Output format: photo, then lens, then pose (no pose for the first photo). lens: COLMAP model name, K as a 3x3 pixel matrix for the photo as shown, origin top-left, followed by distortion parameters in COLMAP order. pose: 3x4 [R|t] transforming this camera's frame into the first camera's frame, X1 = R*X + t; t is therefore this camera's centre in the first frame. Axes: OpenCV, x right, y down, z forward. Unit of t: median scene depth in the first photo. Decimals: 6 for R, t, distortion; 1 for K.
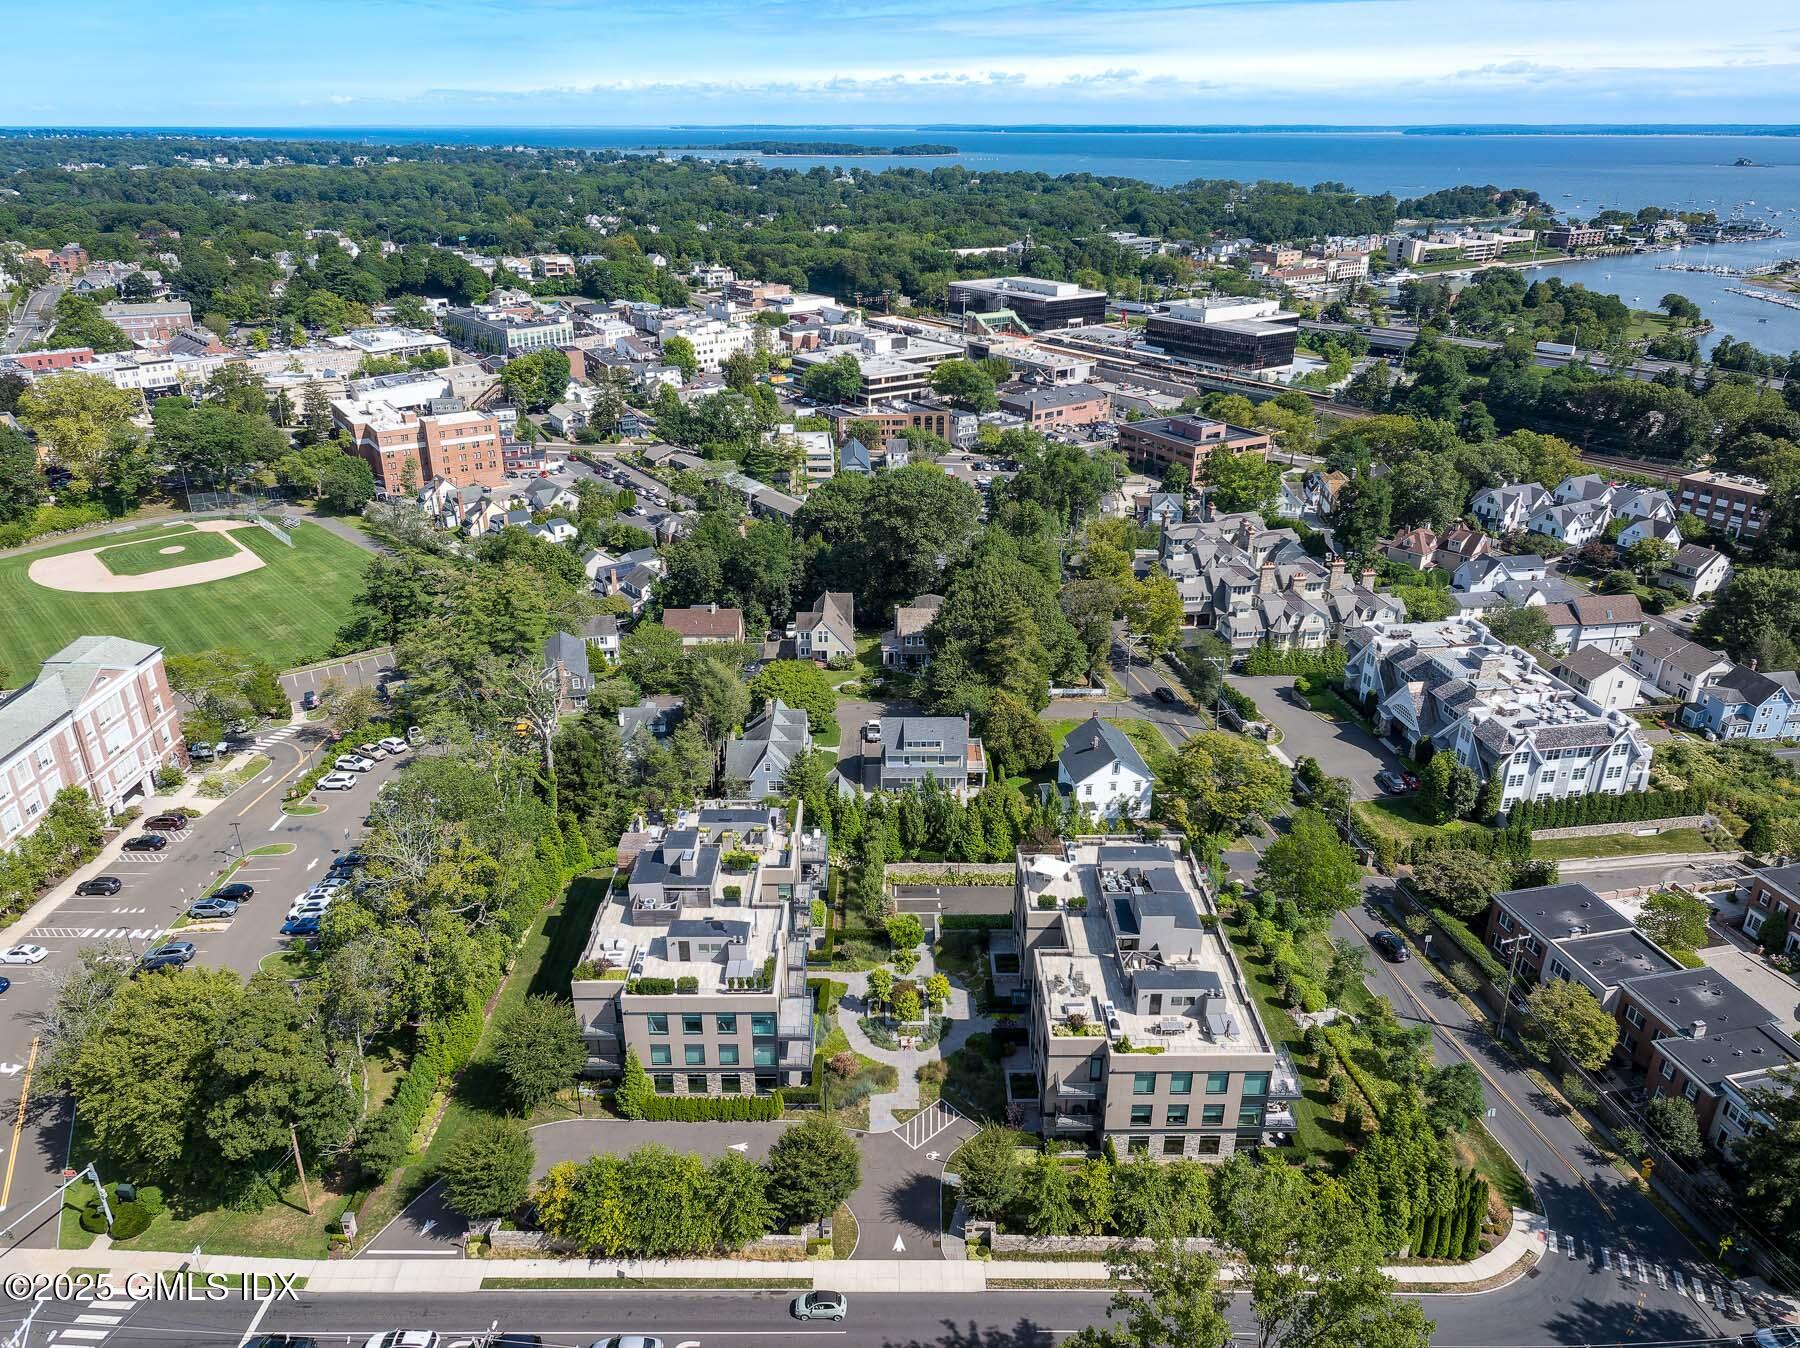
lens RADIAL K [[1249.9, 0, 901.5], [0, 1249.9, 676.6], [0, 0, 1]] dist [0.010709, -0.004440]
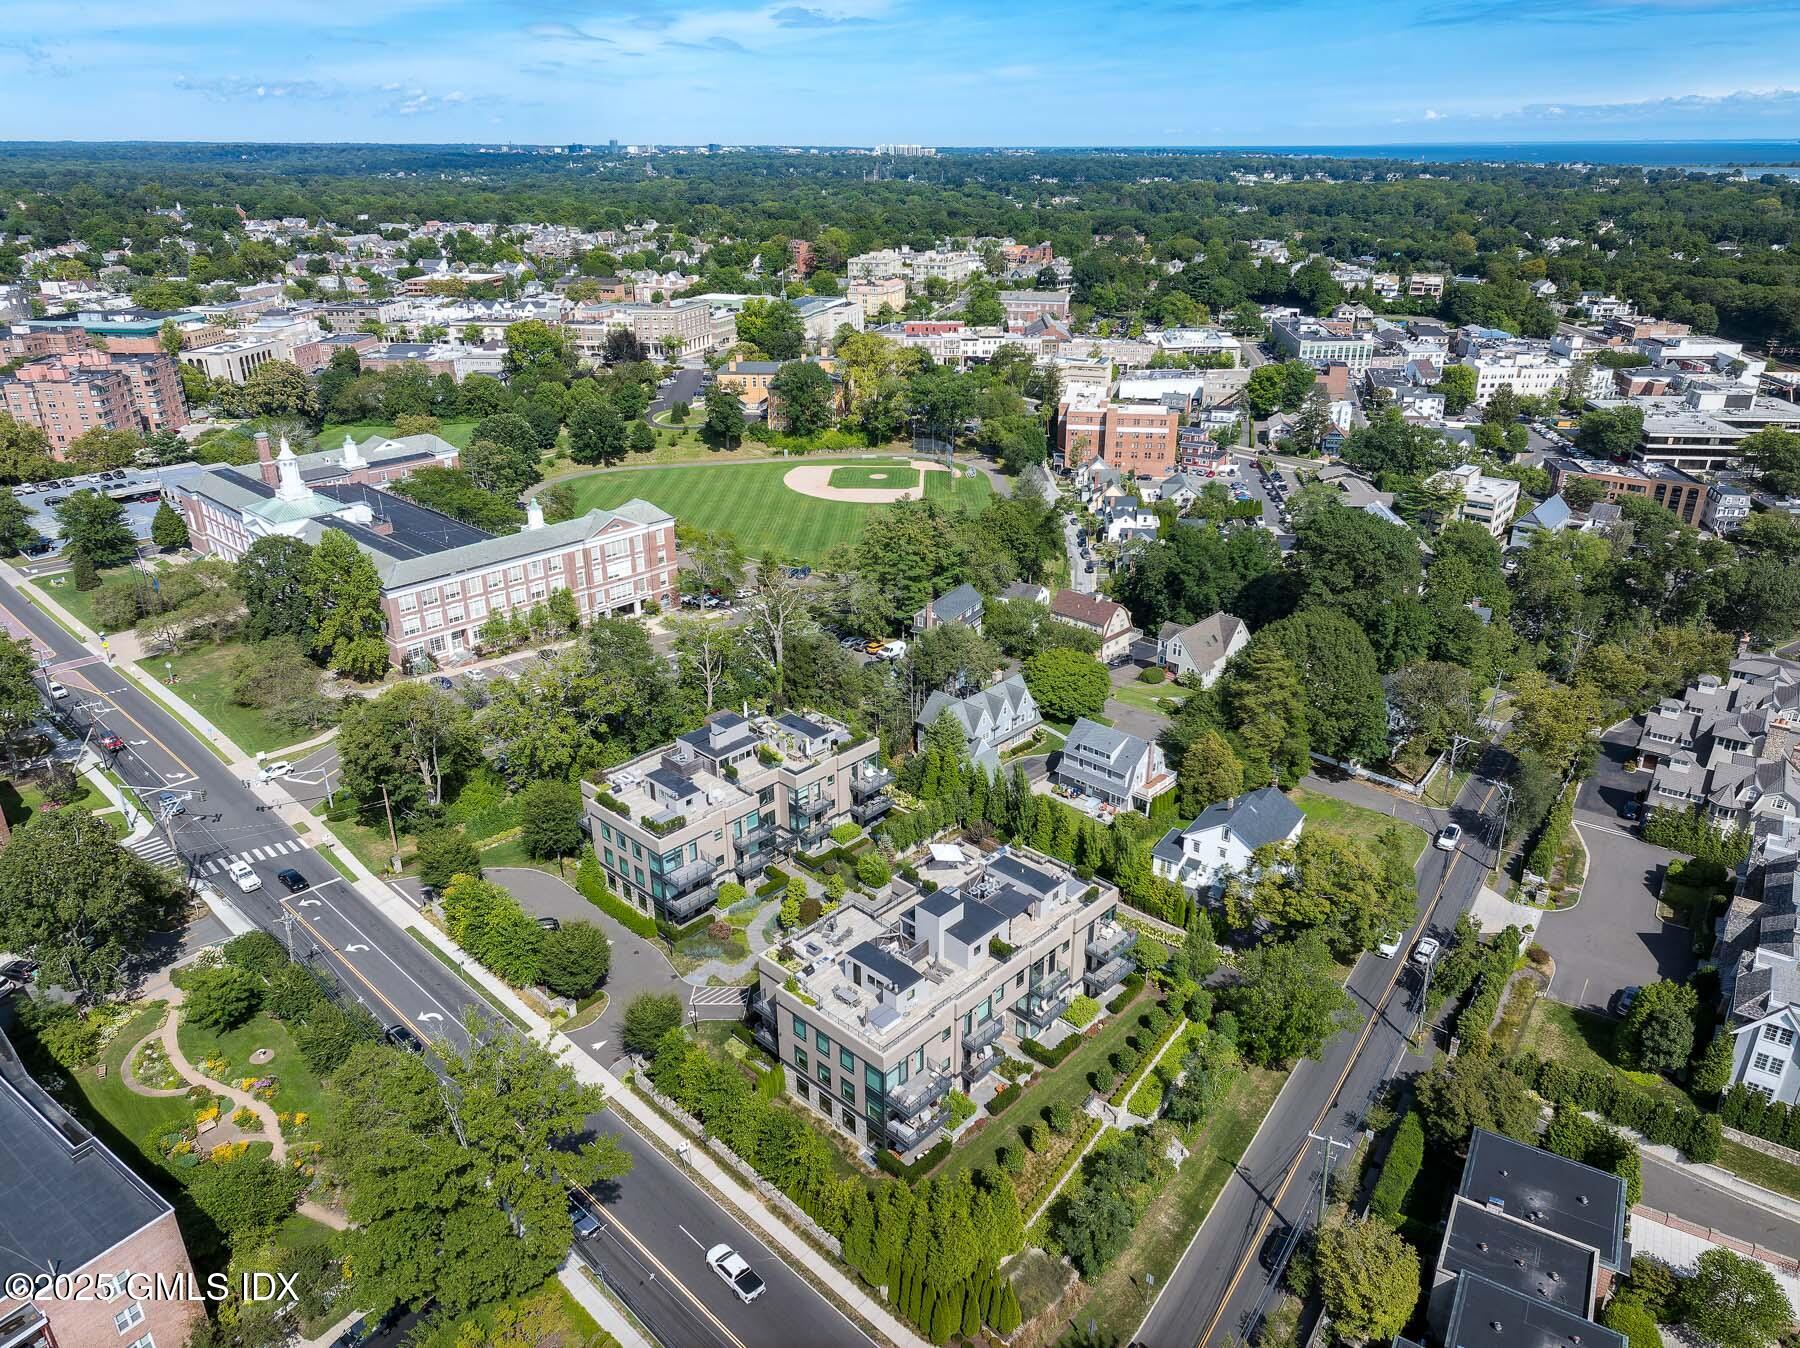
lens RADIAL K [[1249.9, 0, 901.5], [0, 1249.9, 672.2], [0, 0, 1]] dist [0.010709, -0.004440]
pose [[0.712143, 0.268600, -0.648619, 0.255409], [-0.277977, 0.956286, 0.090806, -0.026136], [0.644656, 0.115634, 0.755677, 0.060751]]
